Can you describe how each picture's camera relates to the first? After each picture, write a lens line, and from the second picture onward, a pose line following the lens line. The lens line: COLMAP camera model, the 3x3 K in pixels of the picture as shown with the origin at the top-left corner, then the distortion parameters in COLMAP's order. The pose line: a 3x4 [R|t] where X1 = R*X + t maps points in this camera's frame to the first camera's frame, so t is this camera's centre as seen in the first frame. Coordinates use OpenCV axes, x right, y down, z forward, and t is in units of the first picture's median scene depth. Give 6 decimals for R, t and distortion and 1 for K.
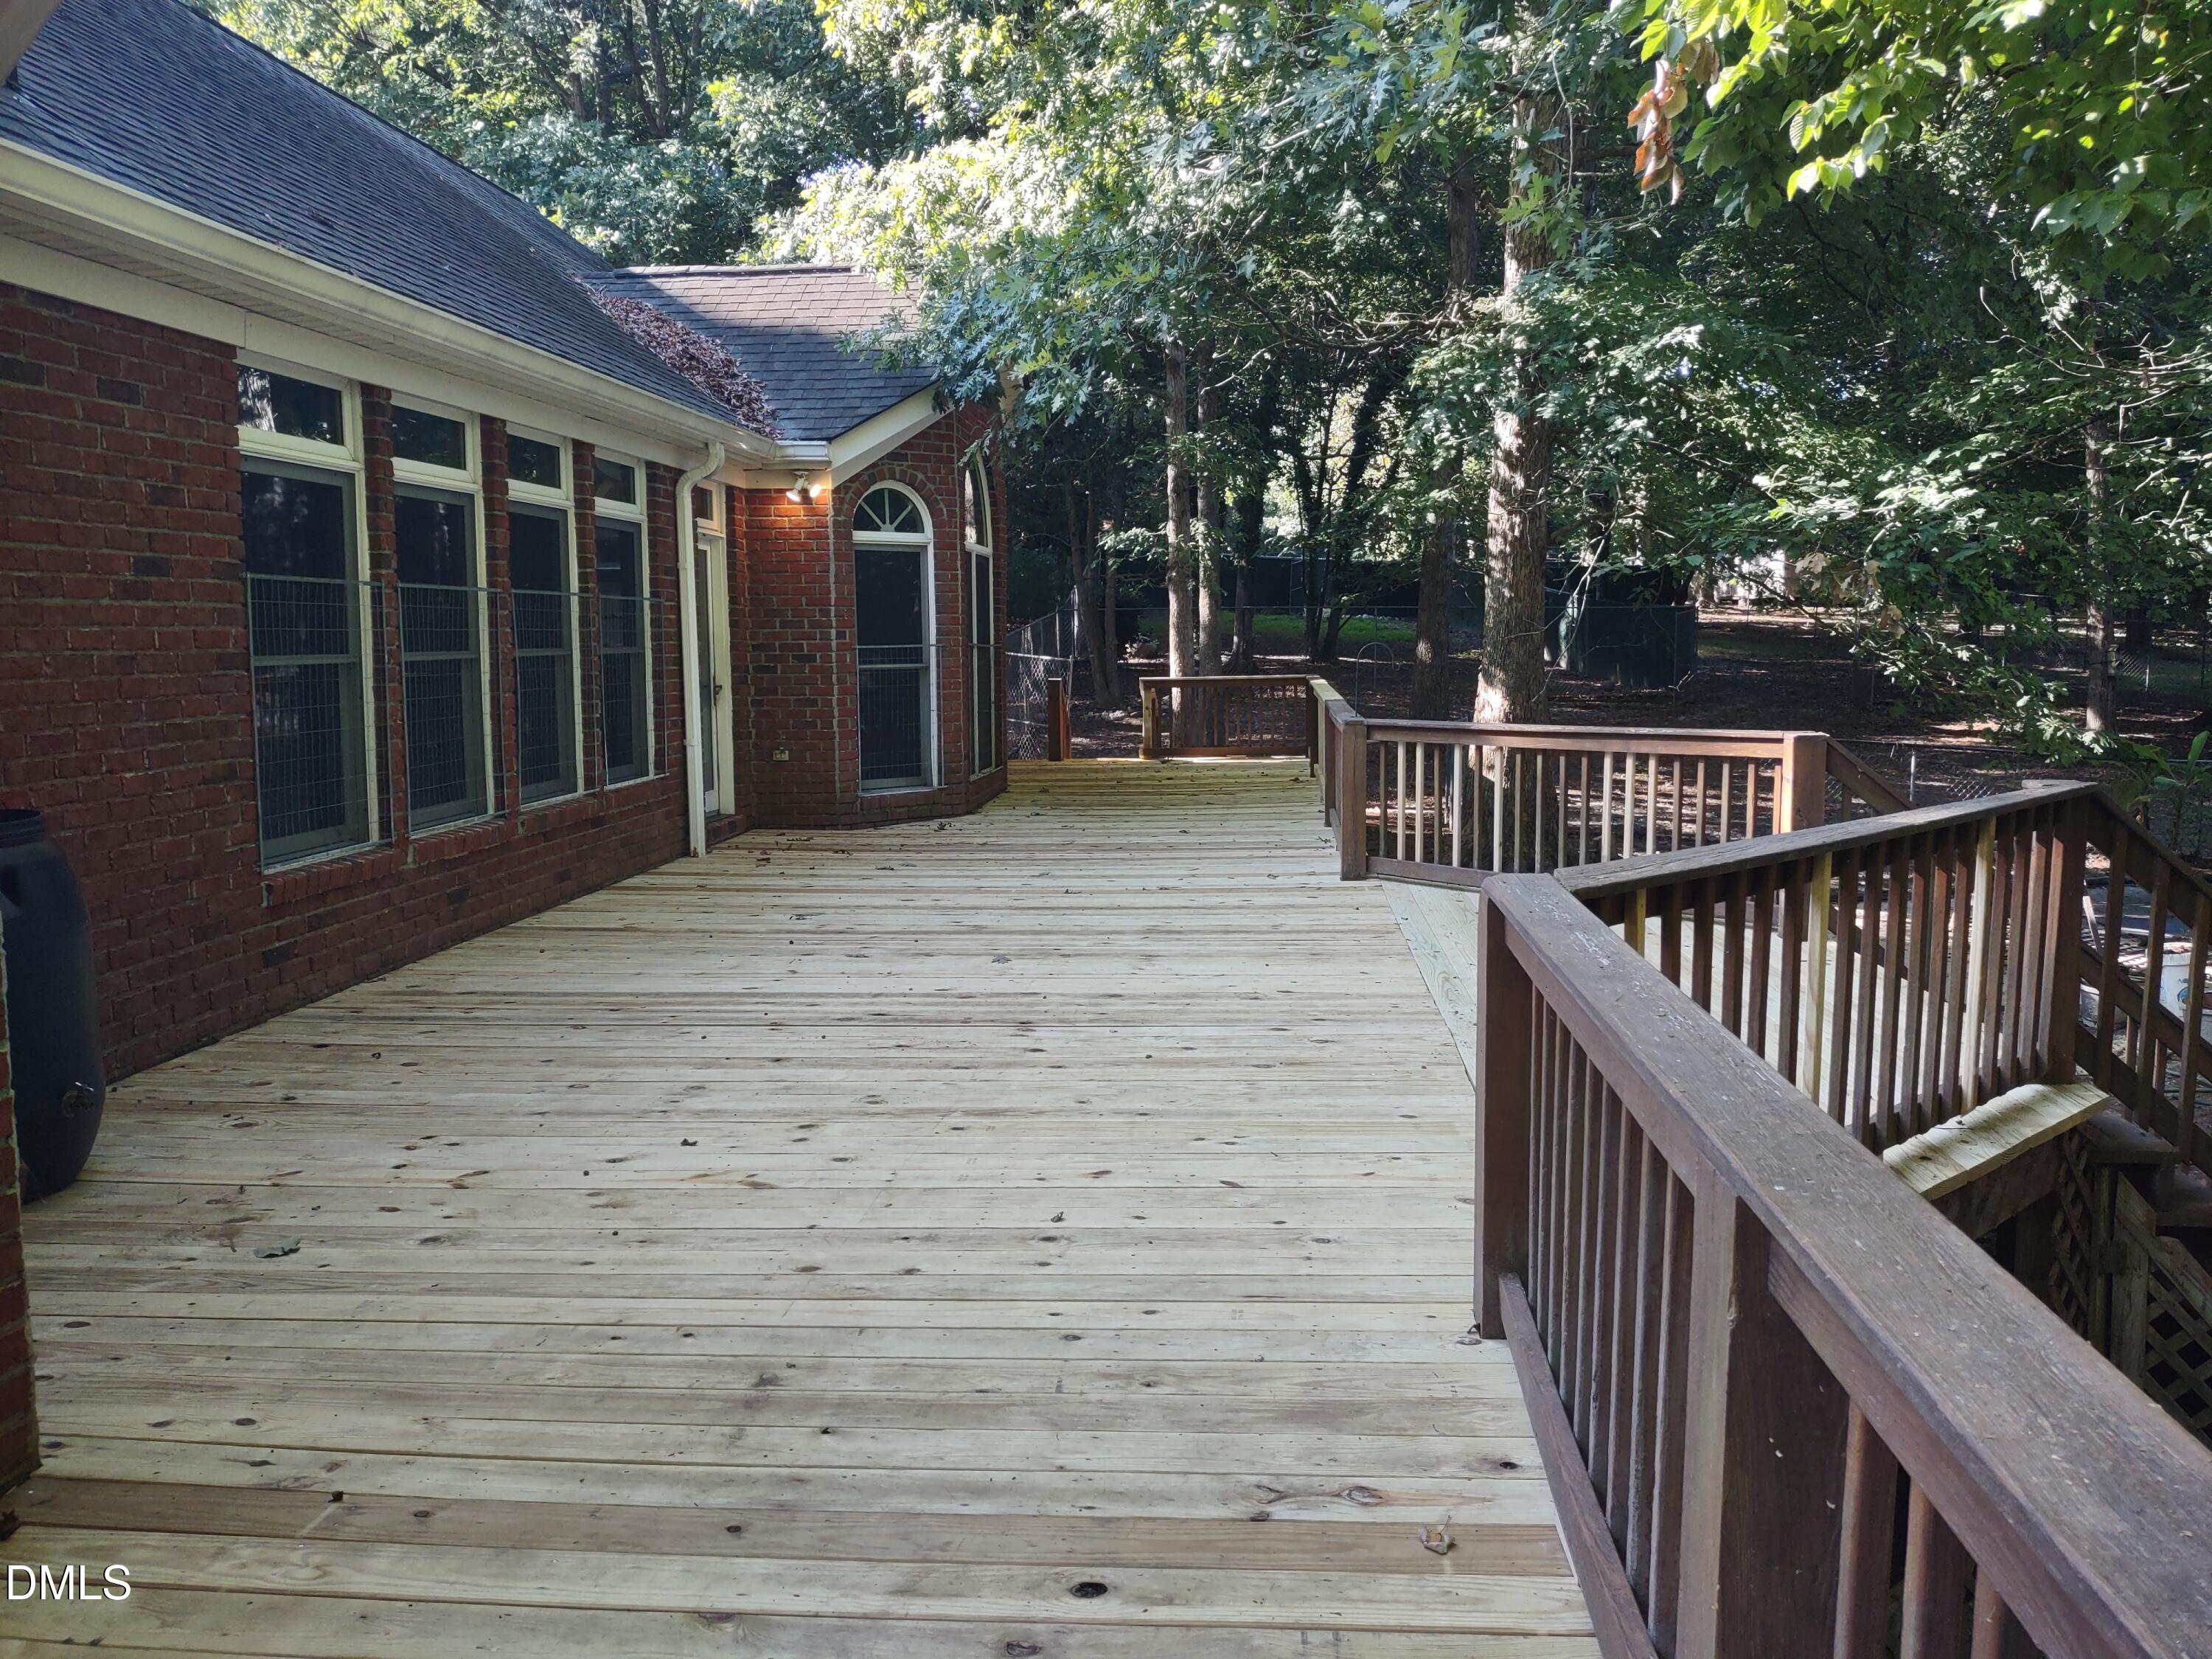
lens RADIAL K [[1692.4, 0, 1112.1], [0, 1692.4, 835.9], [0, 0, 1]] dist [0.067541, -0.021344]
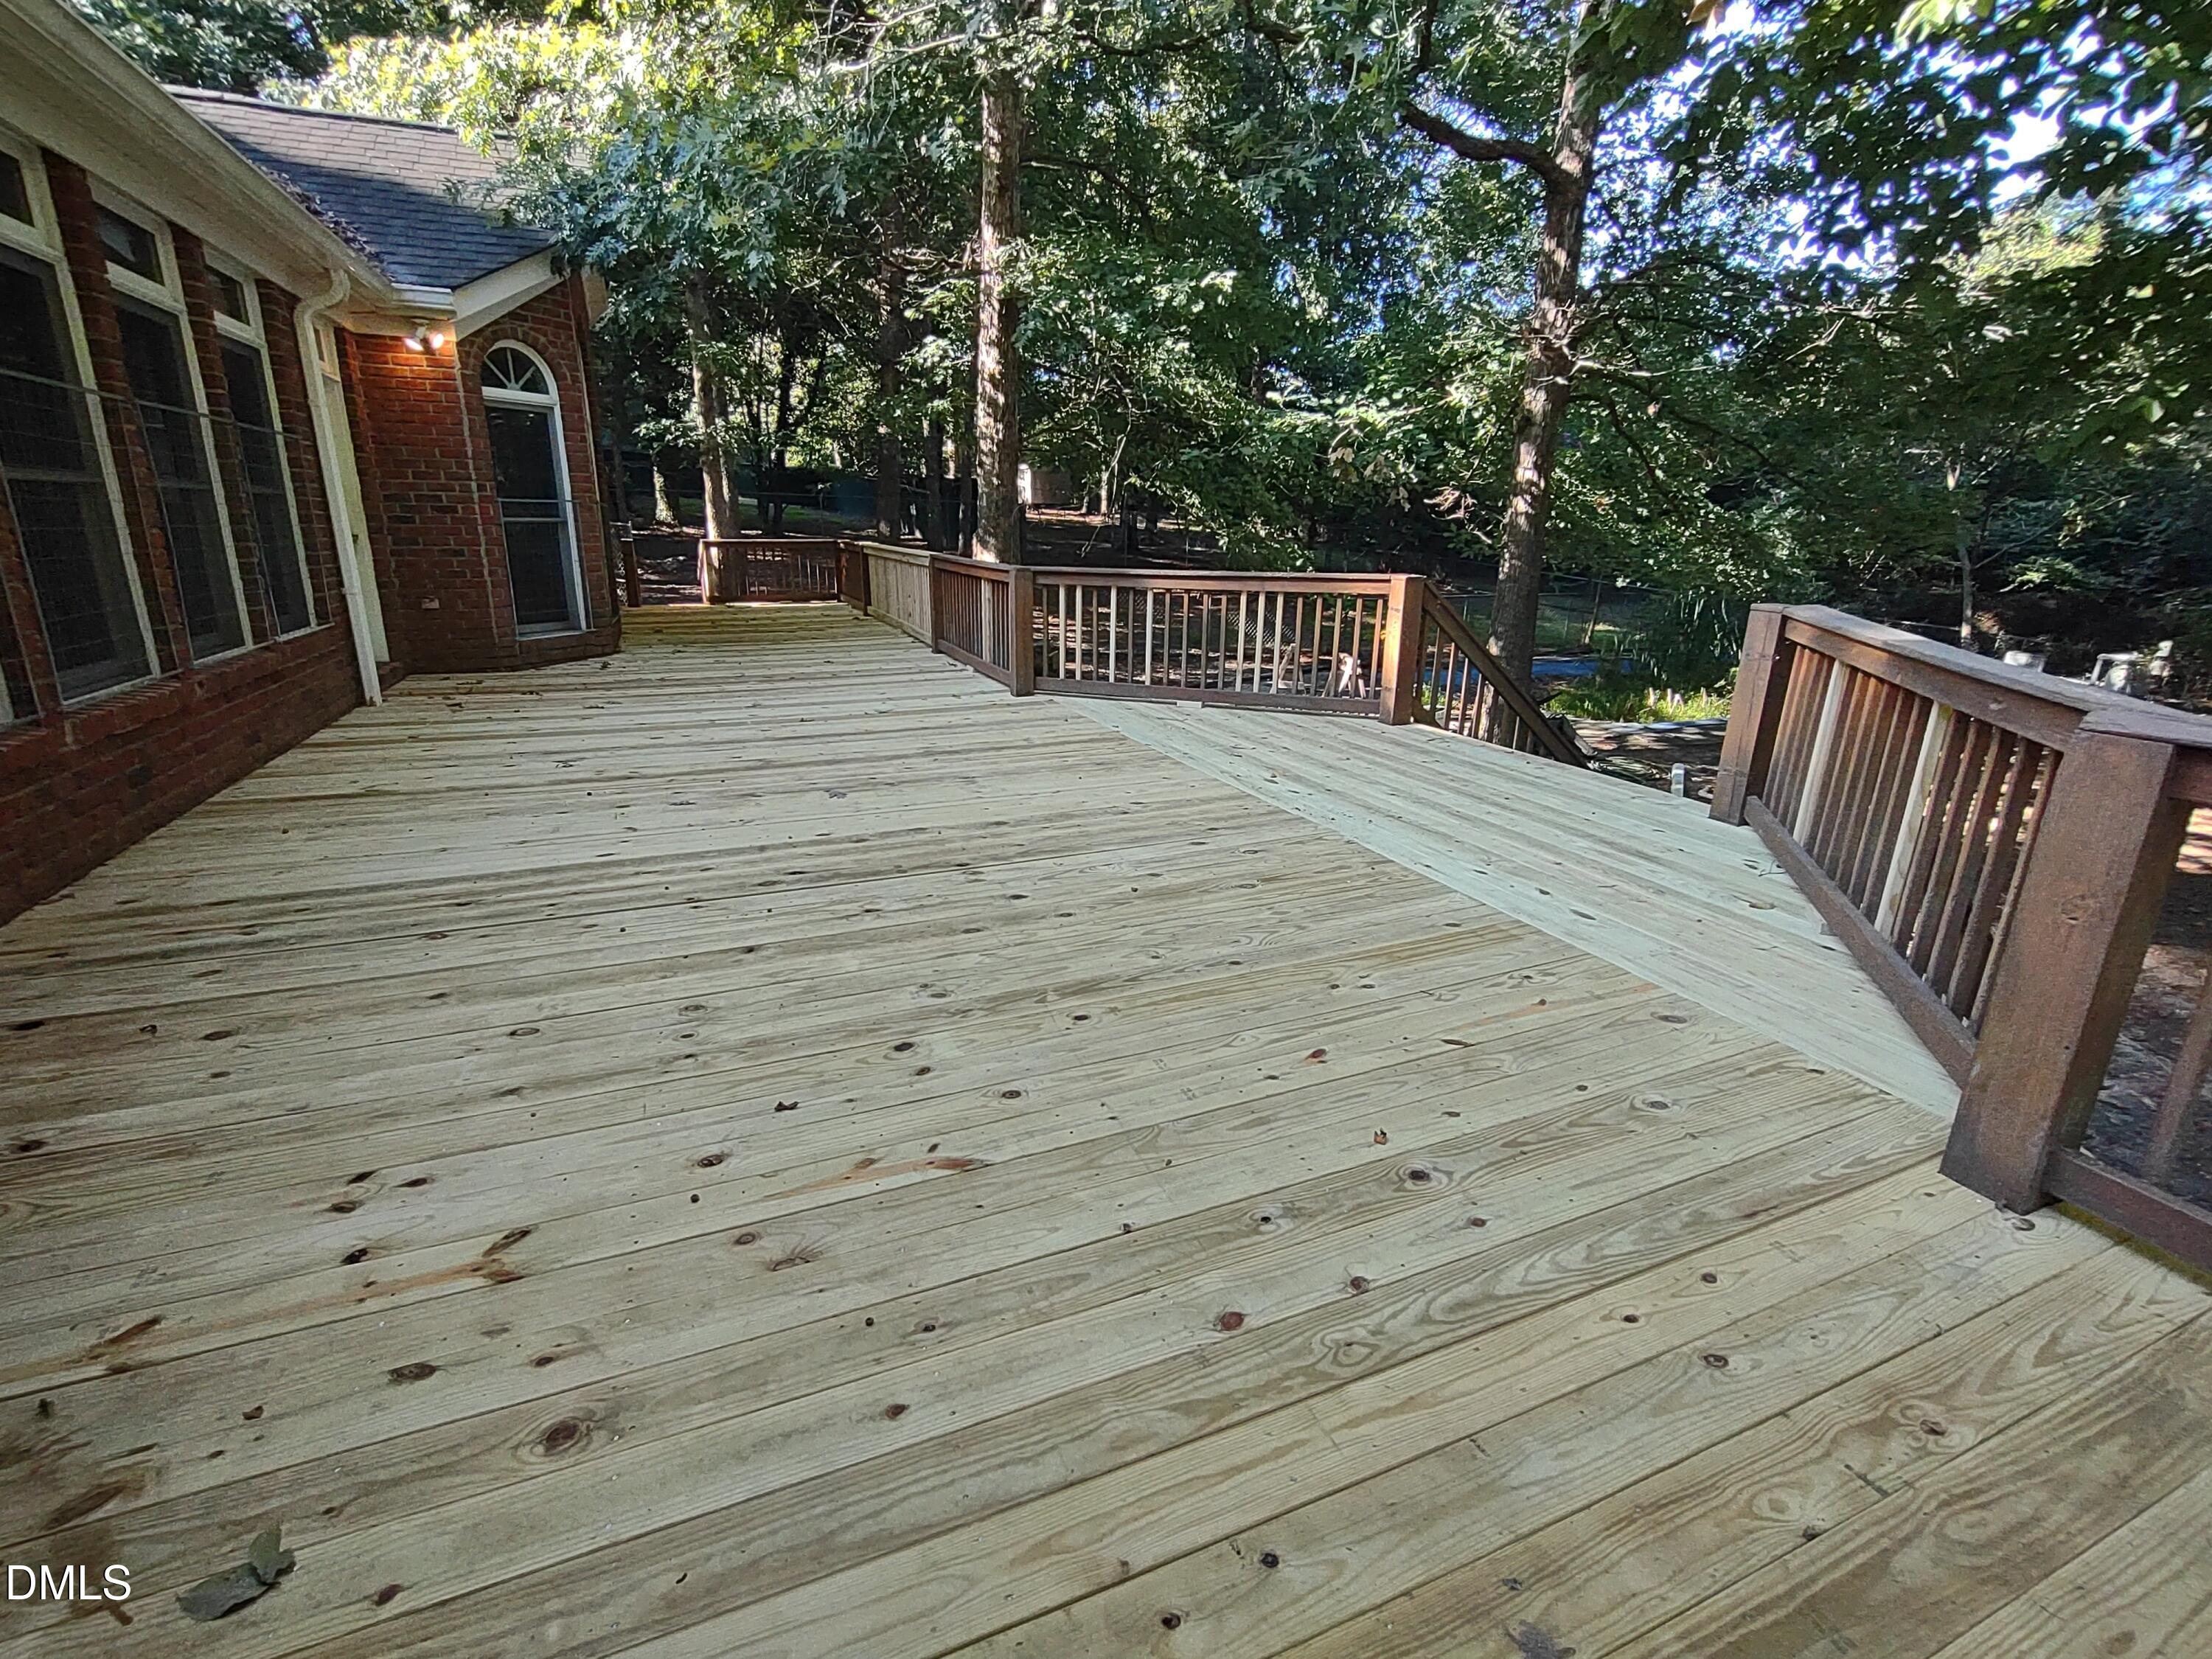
lens RADIAL K [[1017.4, 0, 1102.5], [0, 1017.4, 821.4], [0, 0, 1]] dist [-0.001558, 0.001219]
pose [[0.881195, -0.110313, 0.459702, -0.152587], [0.033674, 0.984571, 0.171714, -0.009692], [-0.471552, -0.135833, 0.871314, 0.263088]]
